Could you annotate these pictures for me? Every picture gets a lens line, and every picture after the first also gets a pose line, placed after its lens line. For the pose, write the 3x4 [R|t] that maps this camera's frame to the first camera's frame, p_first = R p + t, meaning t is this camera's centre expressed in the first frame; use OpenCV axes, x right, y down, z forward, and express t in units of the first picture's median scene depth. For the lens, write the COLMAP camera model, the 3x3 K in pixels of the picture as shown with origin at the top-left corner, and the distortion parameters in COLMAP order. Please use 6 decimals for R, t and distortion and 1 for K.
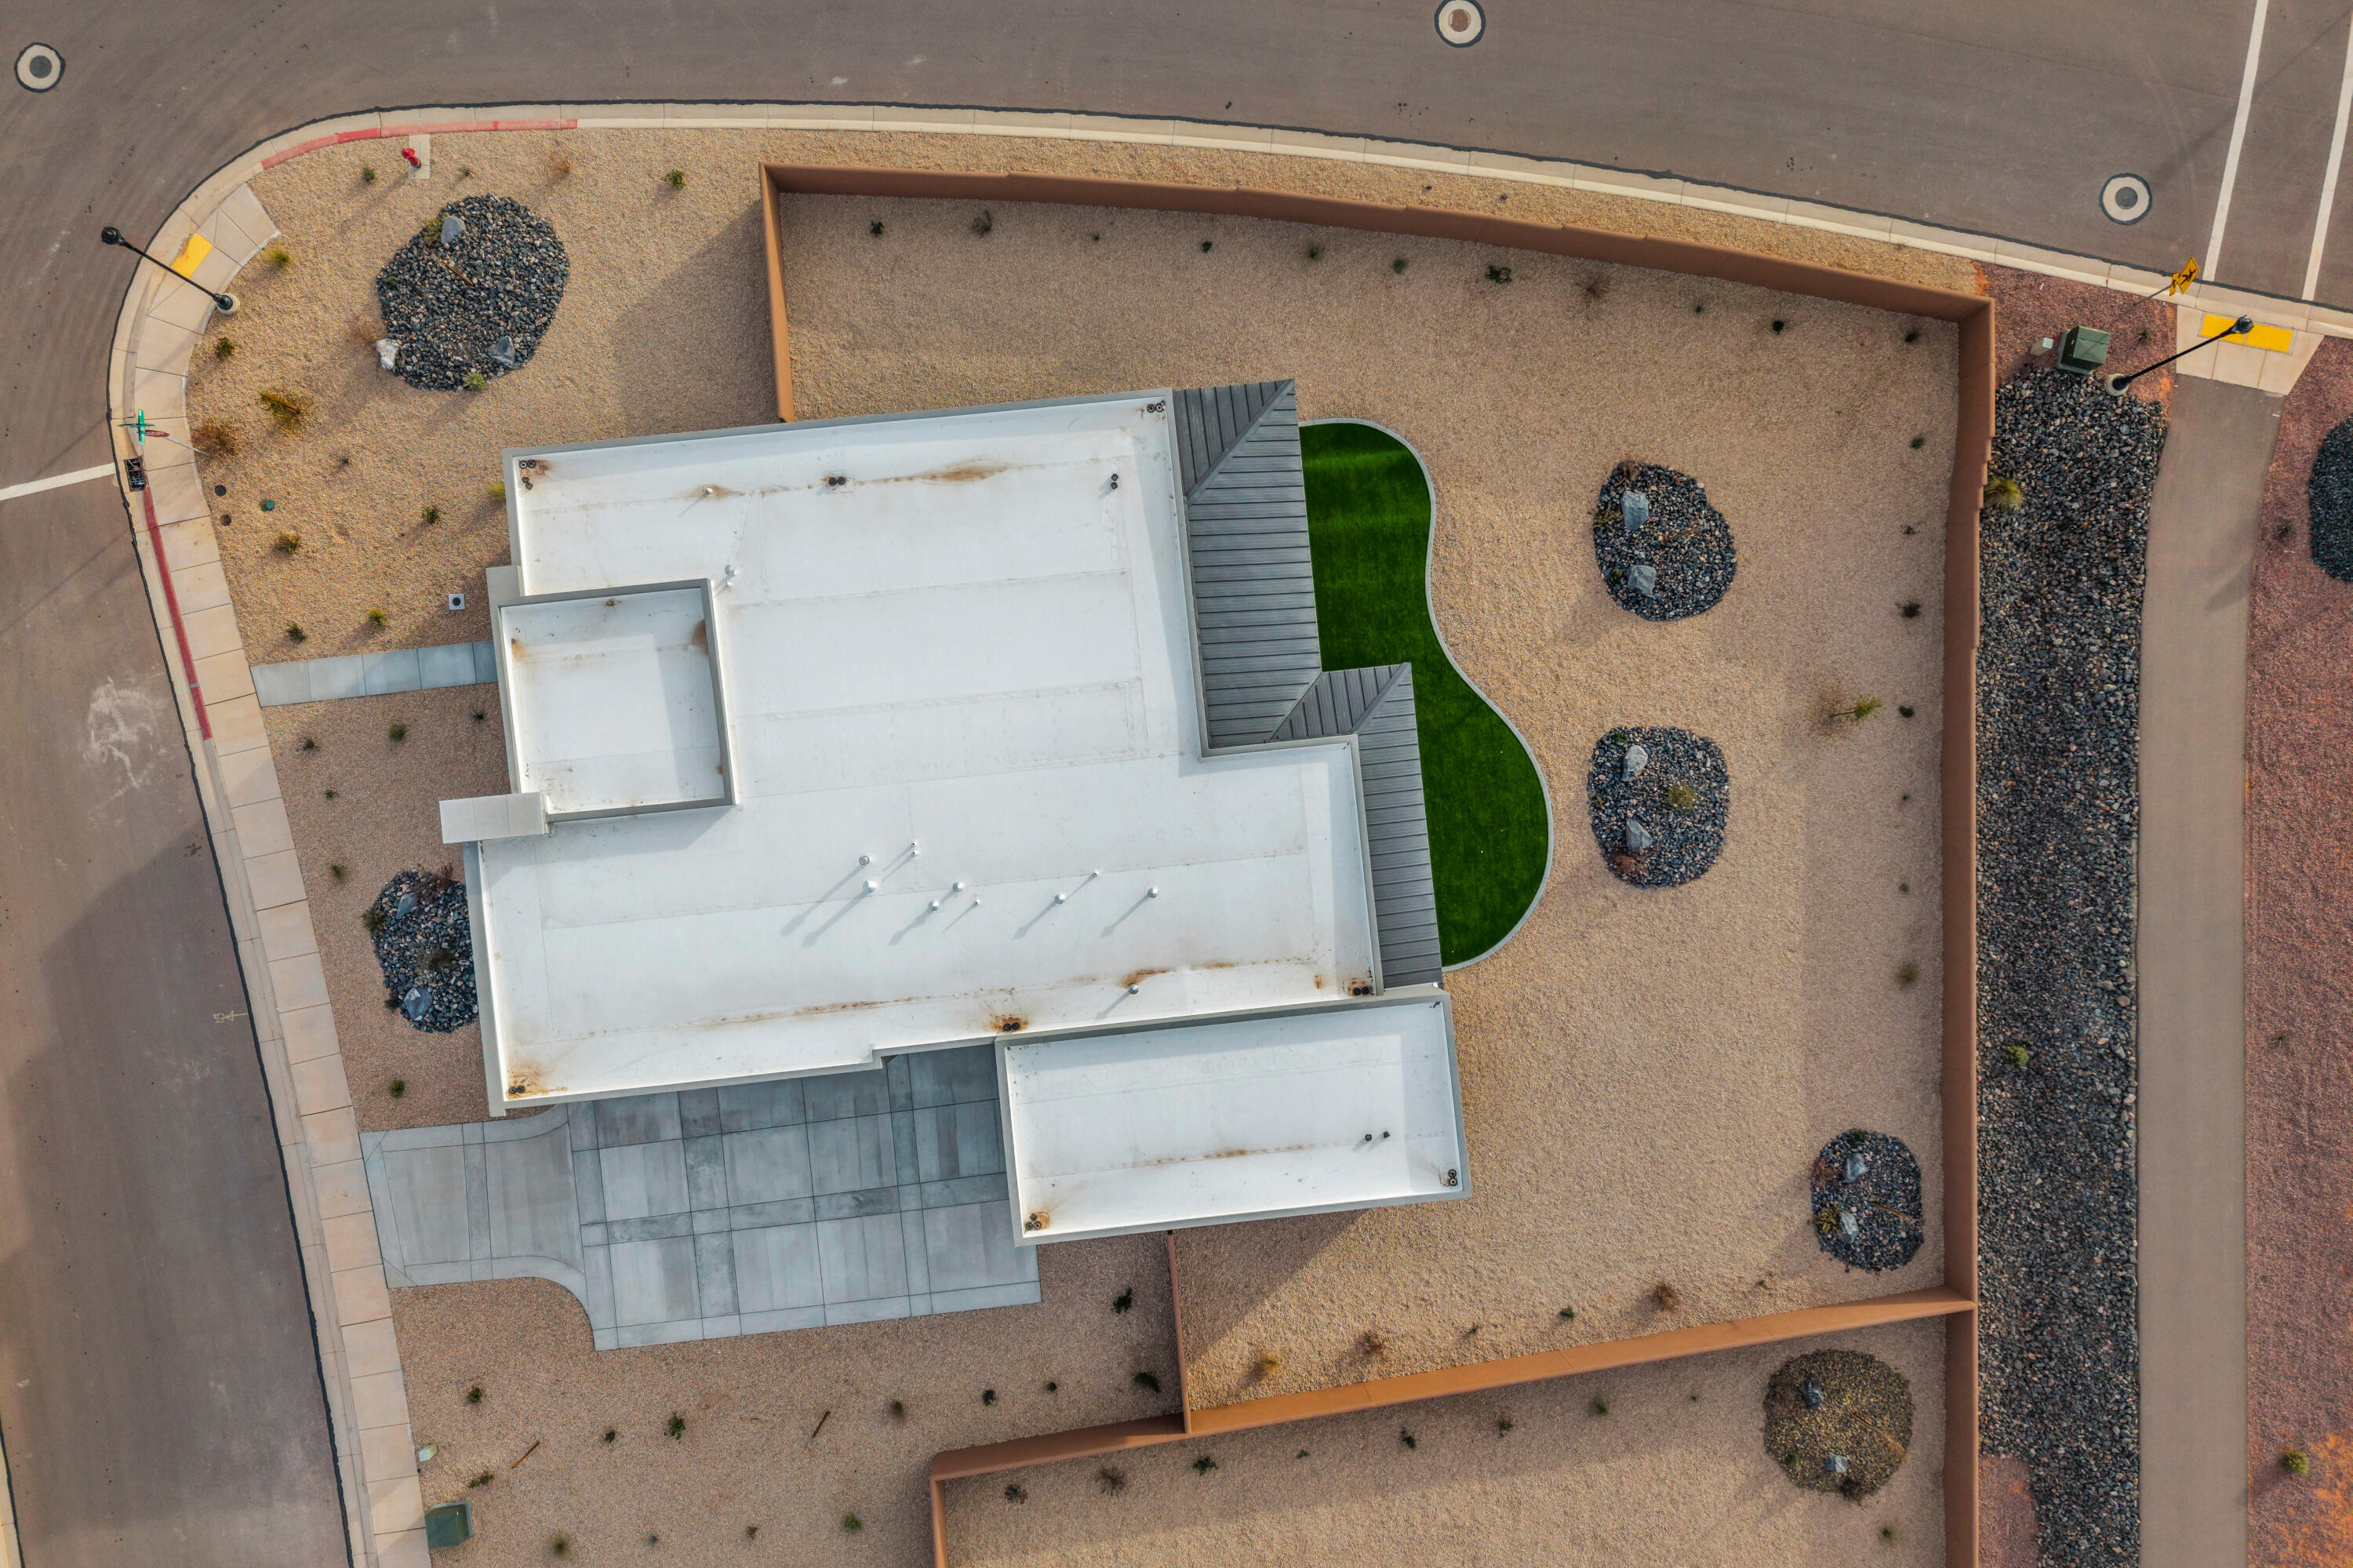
lens RADIAL K [[1590.8, 0, 1176.5], [0, 1590.8, 784.0], [0, 0, 1]] dist [0.005693, -0.001193]
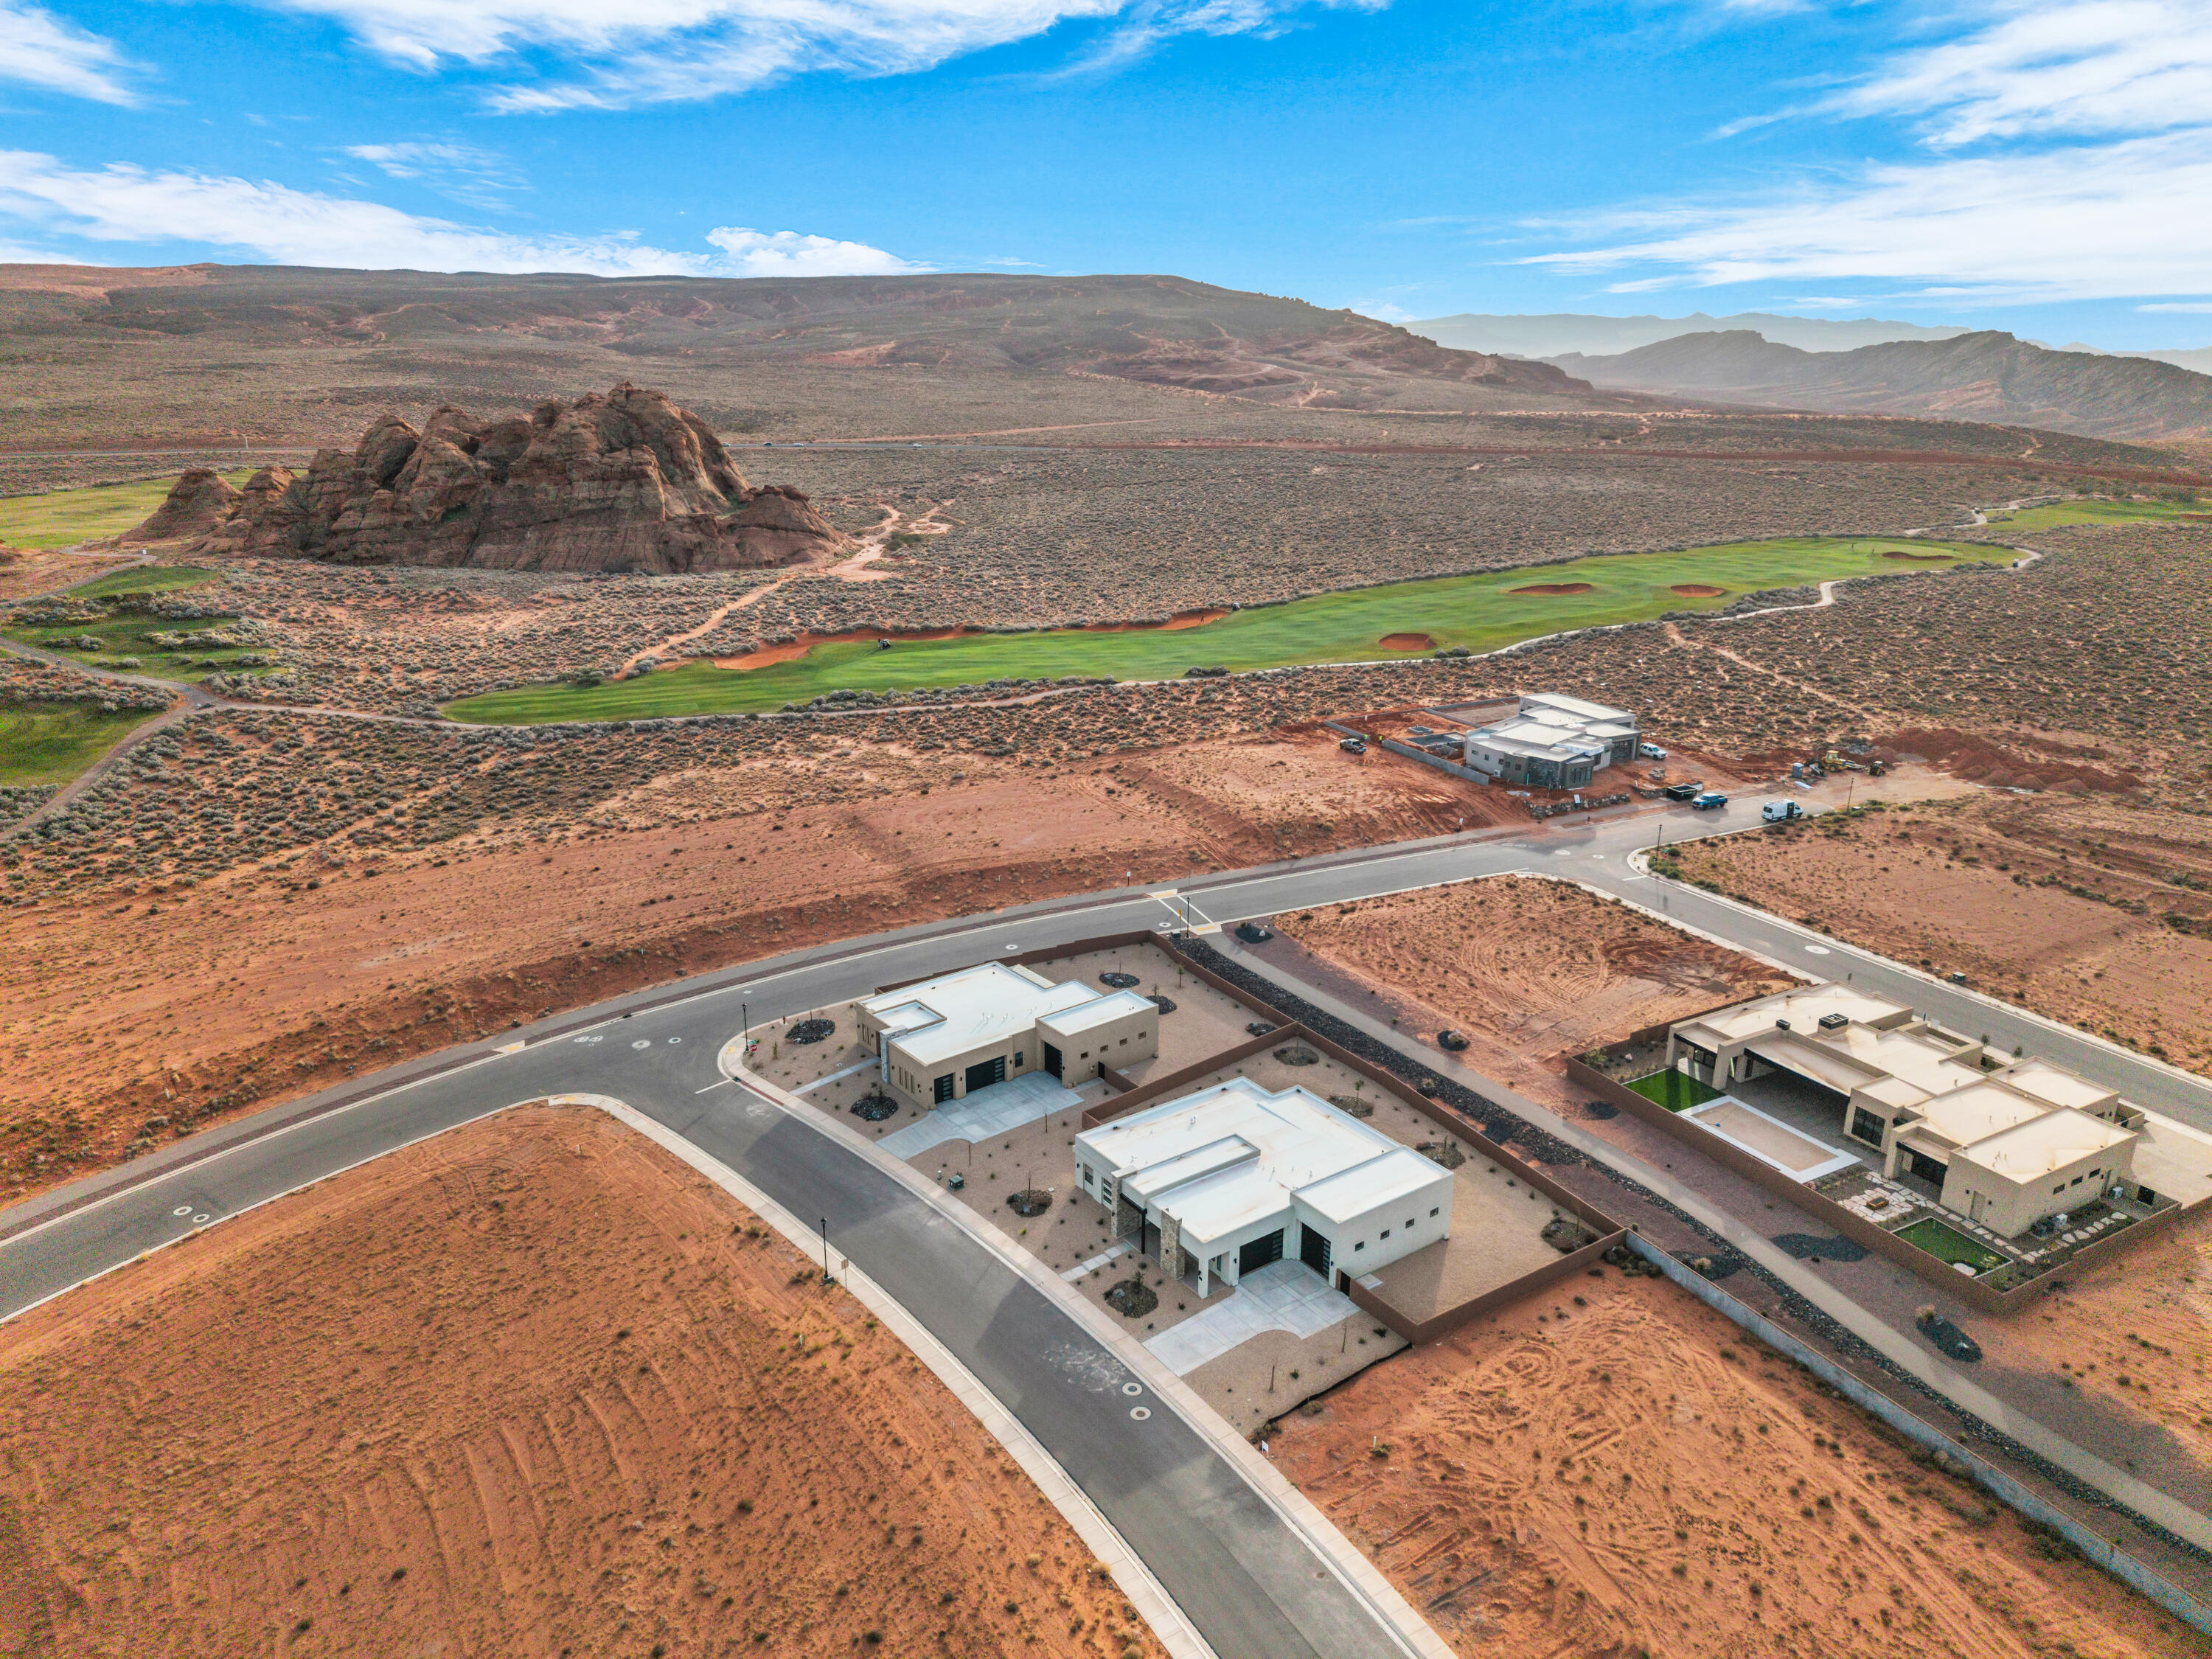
lens RADIAL K [[1467.8, 0, 1108.4], [0, 1467.8, 832.4], [0, 0, 1]] dist [0.045035, -0.050146]
pose [[0.841492, -0.185462, 0.507440, -1.500336], [0.540230, 0.277381, -0.794488, 2.632870], [0.006593, 0.942690, 0.333606, -0.560227]]
